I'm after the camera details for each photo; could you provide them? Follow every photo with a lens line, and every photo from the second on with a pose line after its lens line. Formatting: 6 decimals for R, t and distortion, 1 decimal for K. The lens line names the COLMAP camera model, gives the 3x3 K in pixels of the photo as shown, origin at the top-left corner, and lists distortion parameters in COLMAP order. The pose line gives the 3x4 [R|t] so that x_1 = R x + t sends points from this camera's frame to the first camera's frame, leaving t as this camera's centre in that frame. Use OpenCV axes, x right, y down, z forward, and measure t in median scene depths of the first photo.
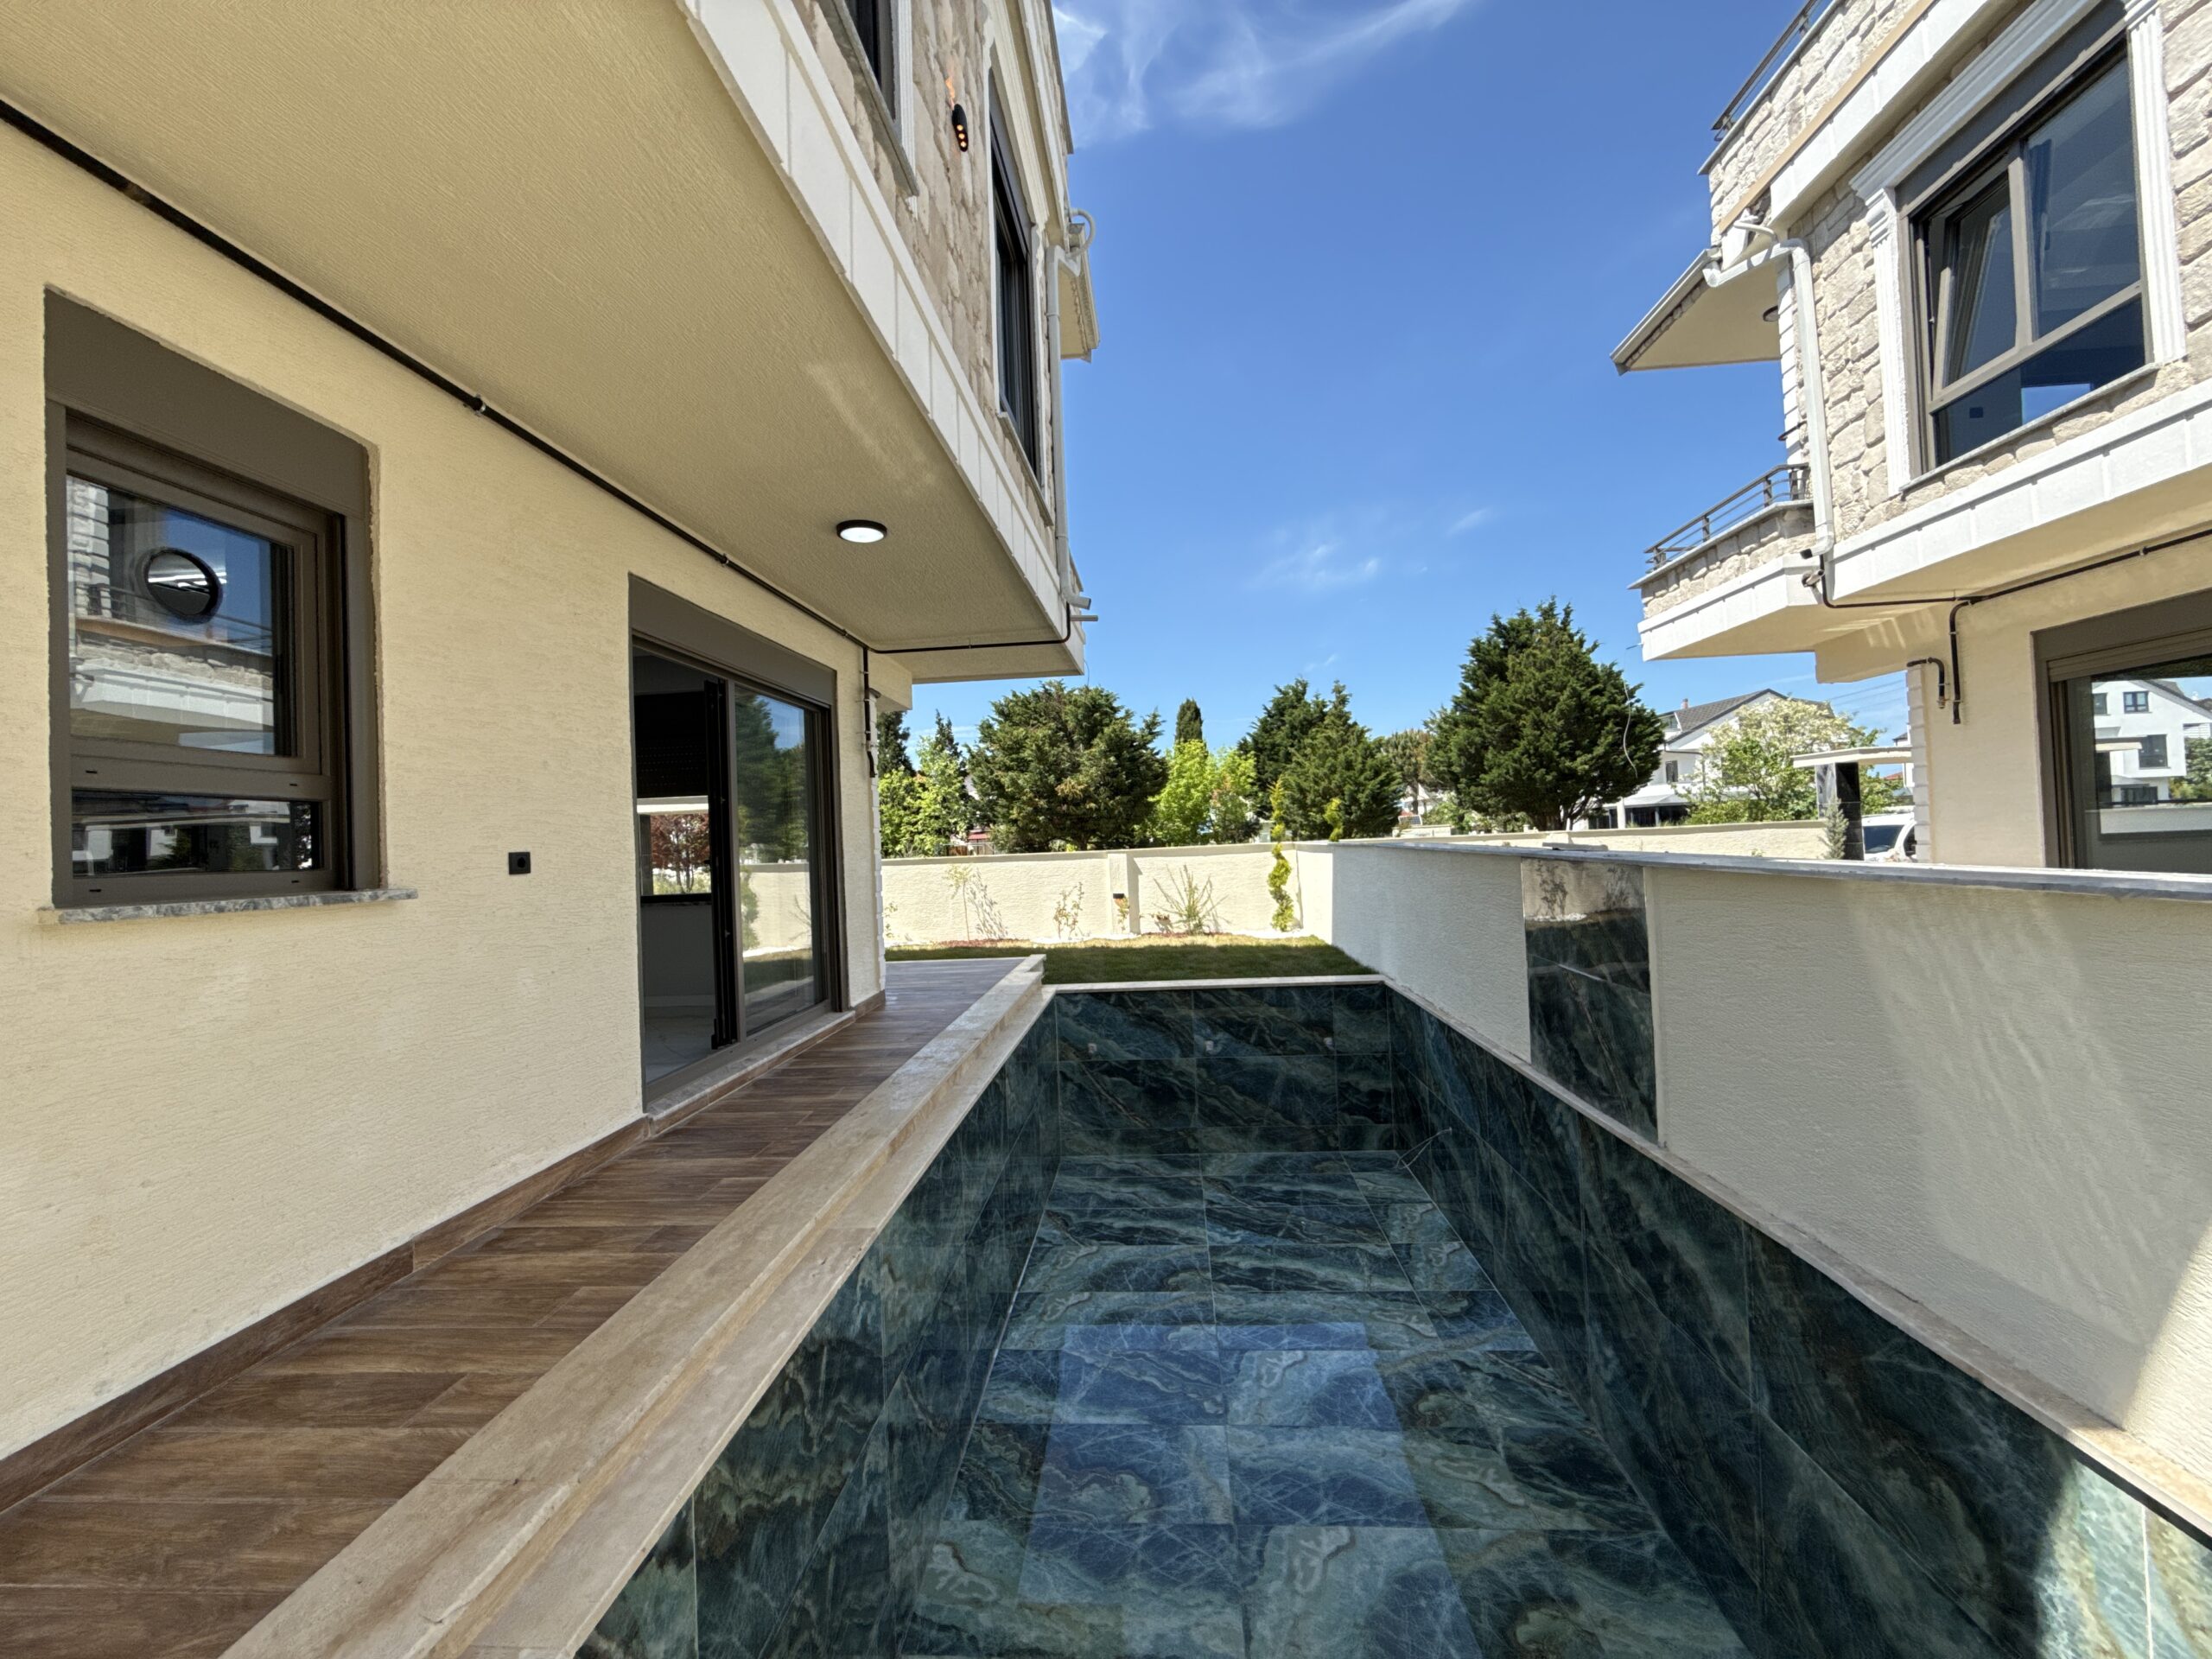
lens RADIAL K [[880.9, 0, 1105.6], [0, 880.9, 829.2], [0, 0, 1]] dist [0.000451, -0.000021]
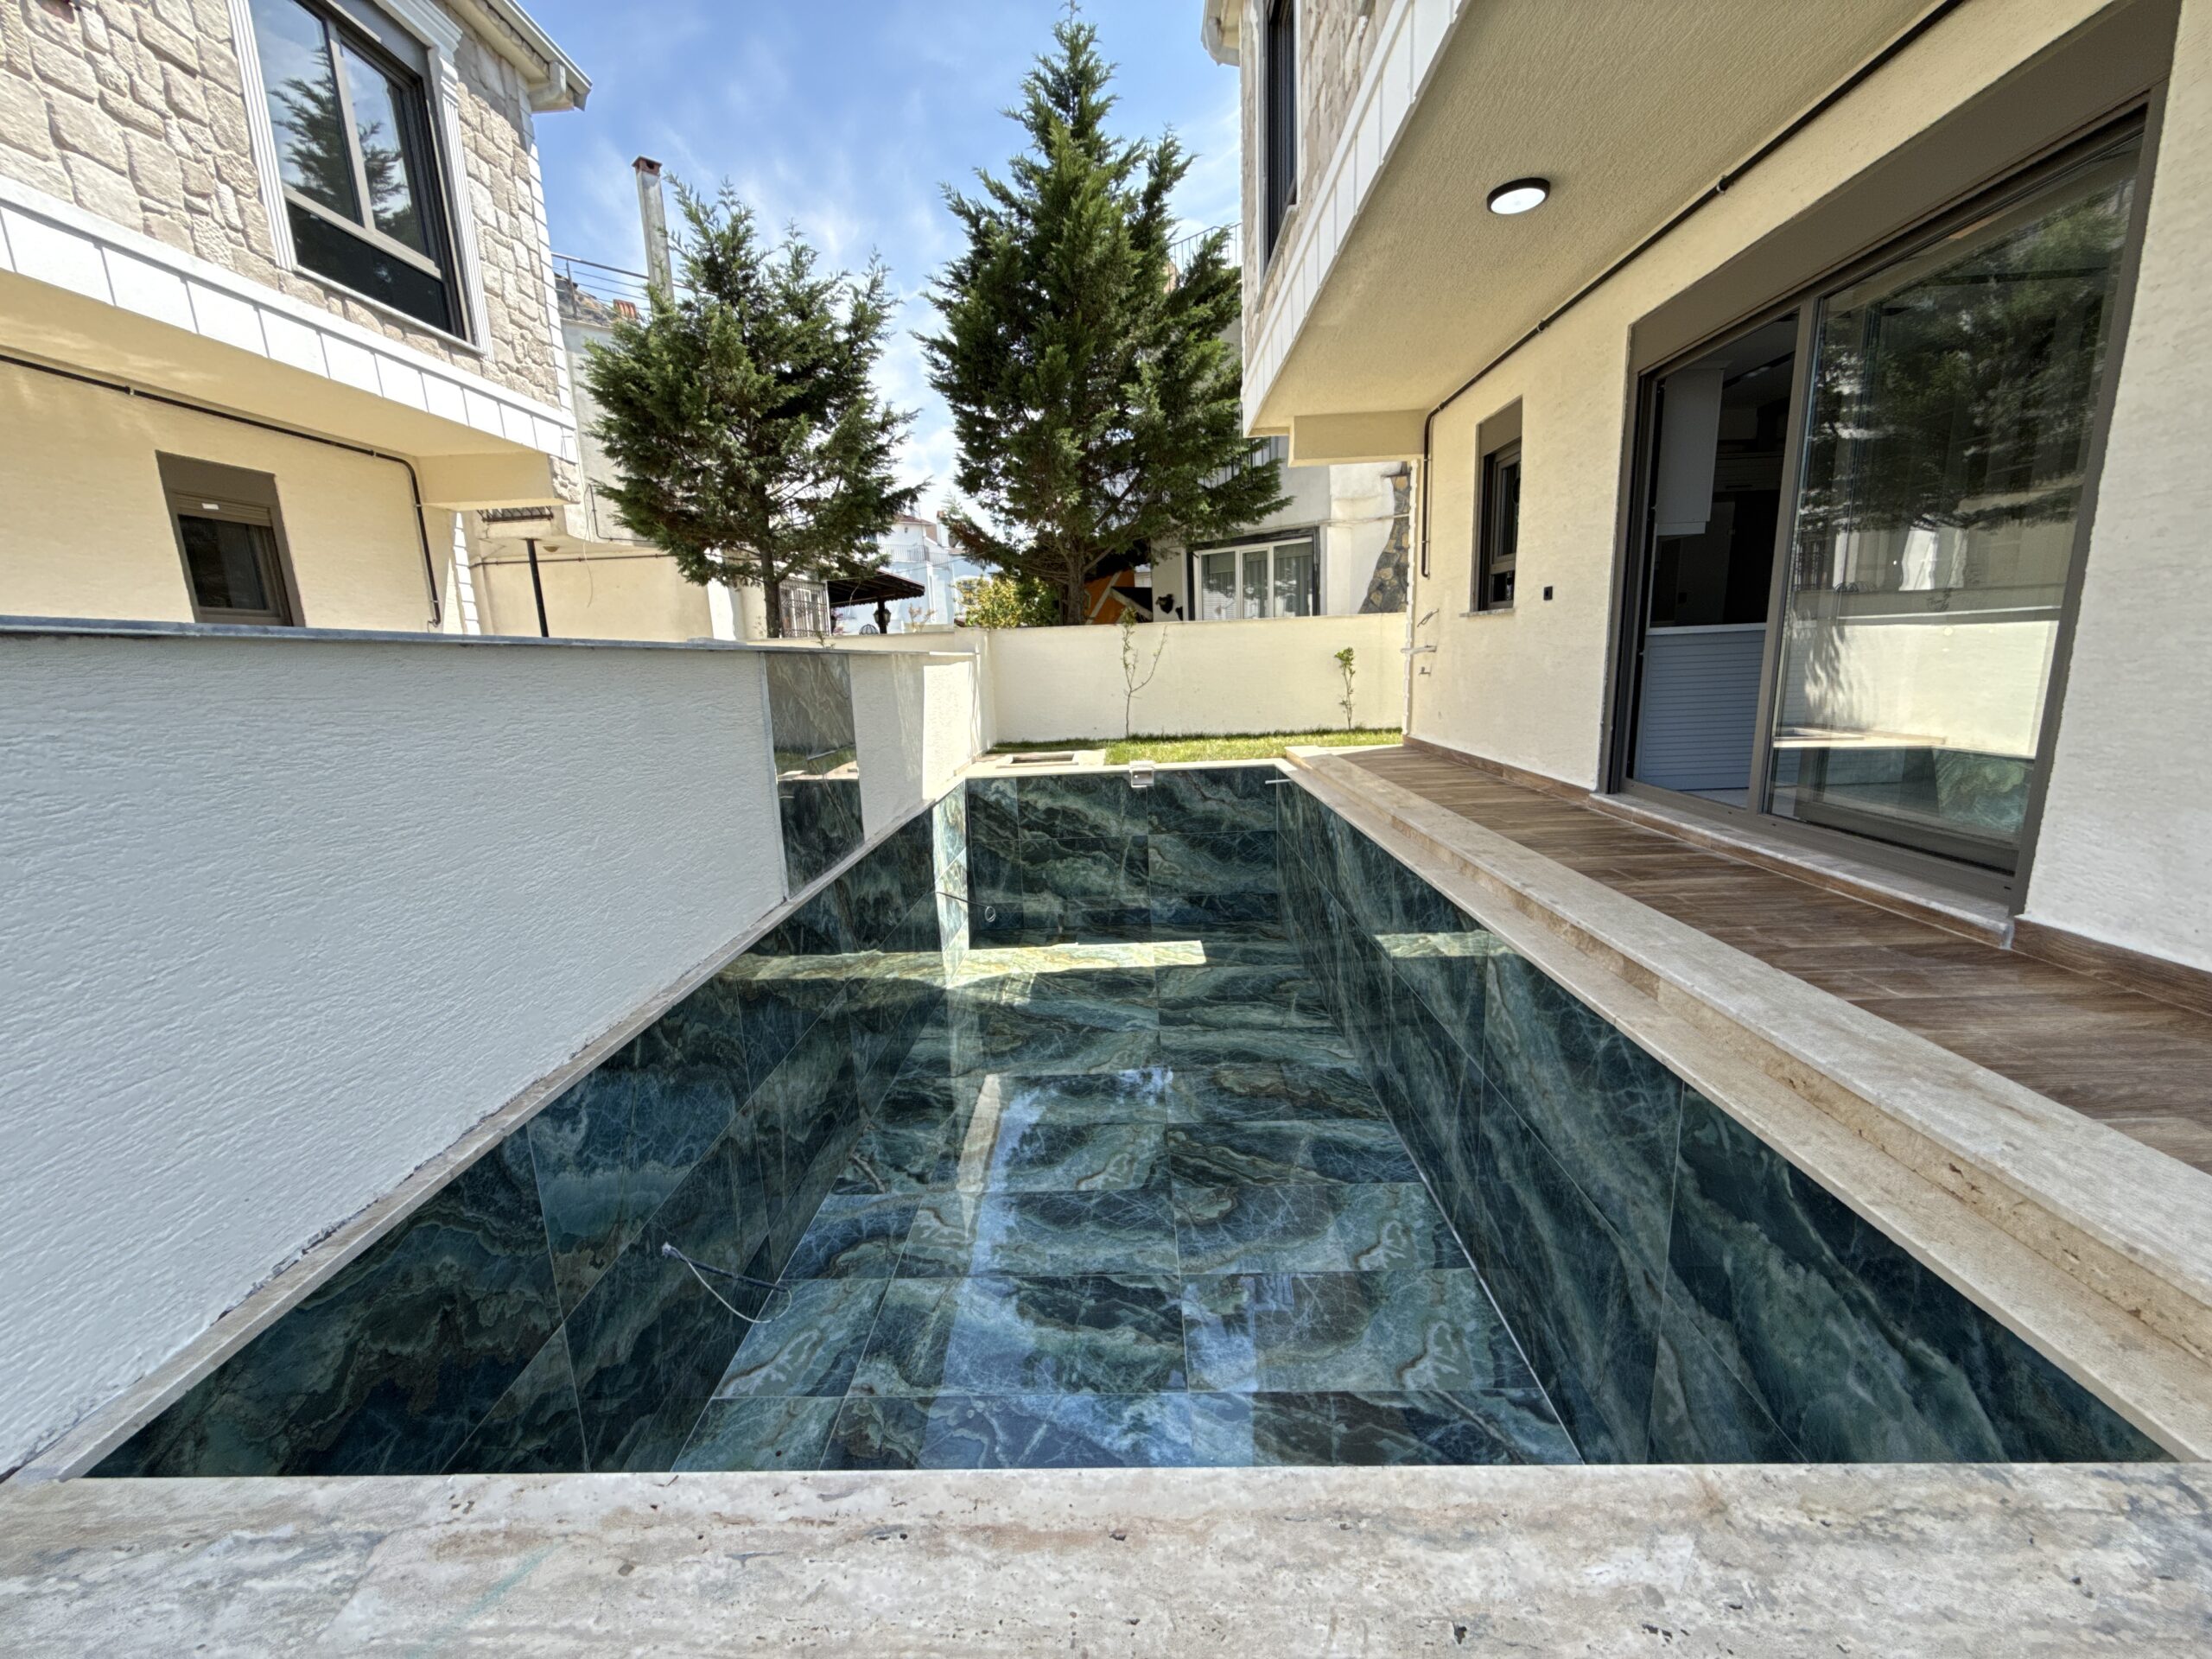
lens RADIAL K [[880.9, 0, 1104.5], [0, 880.9, 826.7], [0, 0, 1]] dist [0.000451, -0.000021]
pose [[-0.995476, 0.090192, -0.029885, 0.118521], [0.083304, 0.979762, 0.182006, 0.041343], [0.045695, 0.178693, -0.982843, 1.131500]]
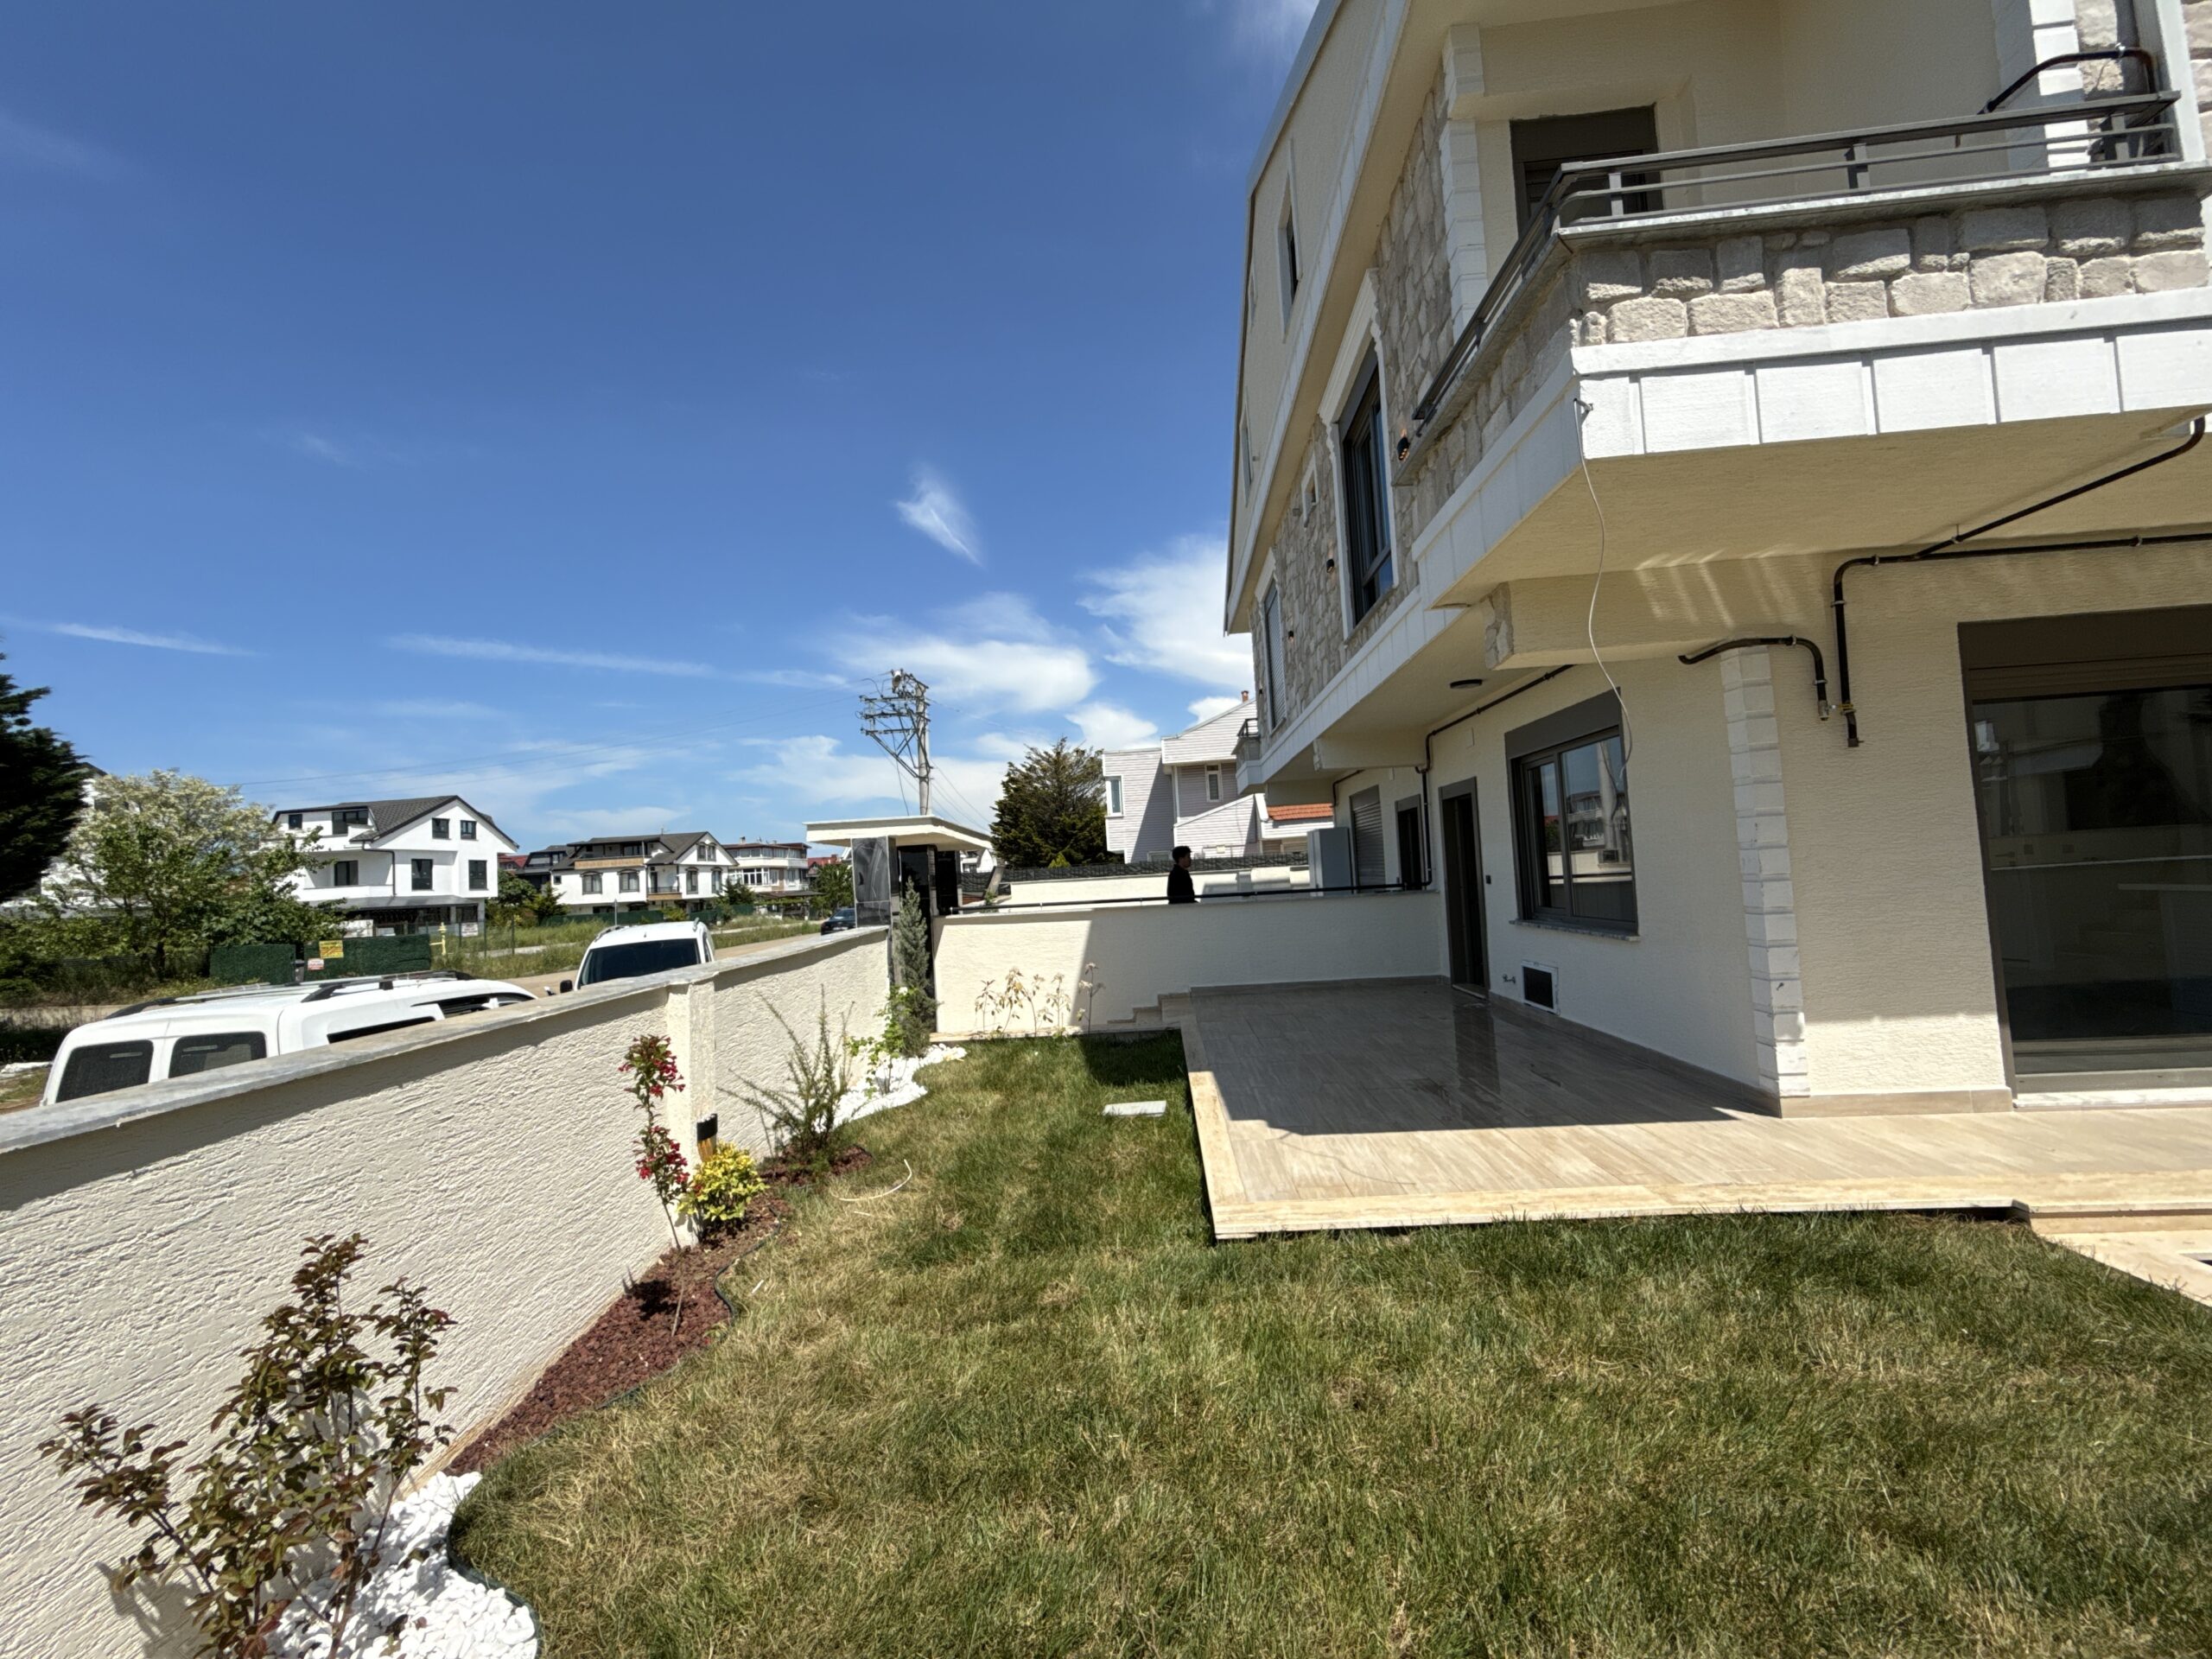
lens RADIAL K [[880.9, 0, 1105.5], [0, 880.9, 829.5], [0, 0, 1]] dist [0.000451, -0.000021]
pose [[-0.007650, 0.097305, 0.995225, 0.336798], [0.041321, 0.994435, -0.096910, -0.022062], [-0.999117, 0.040383, -0.011628, 1.444825]]
